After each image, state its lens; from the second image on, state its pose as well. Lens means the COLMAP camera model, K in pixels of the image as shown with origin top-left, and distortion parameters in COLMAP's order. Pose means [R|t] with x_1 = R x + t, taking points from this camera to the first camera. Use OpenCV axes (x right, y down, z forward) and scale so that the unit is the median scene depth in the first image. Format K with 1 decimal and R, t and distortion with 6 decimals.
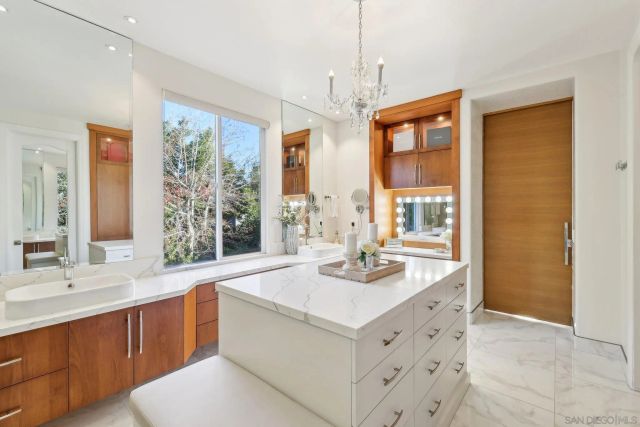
lens RADIAL K [[284.3, 0, 324.0], [0, 284.3, 210.6], [0, 0, 1]] dist [-0.000414, -0.000099]
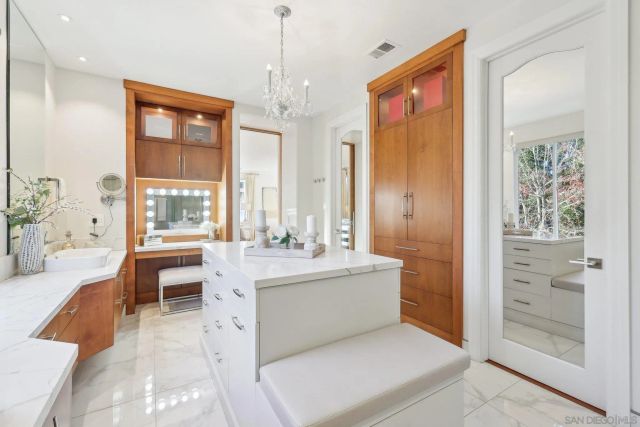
lens RADIAL K [[277.5, 0, 321.0], [0, 277.5, 207.3], [0, 0, 1]] dist [0.000591, 0.000172]
pose [[0.306278, 0.005679, 0.951925, -0.409385], [-0.003415, 0.999982, -0.004867, 0.015806], [-0.951936, -0.001760, 0.306292, 0.240450]]
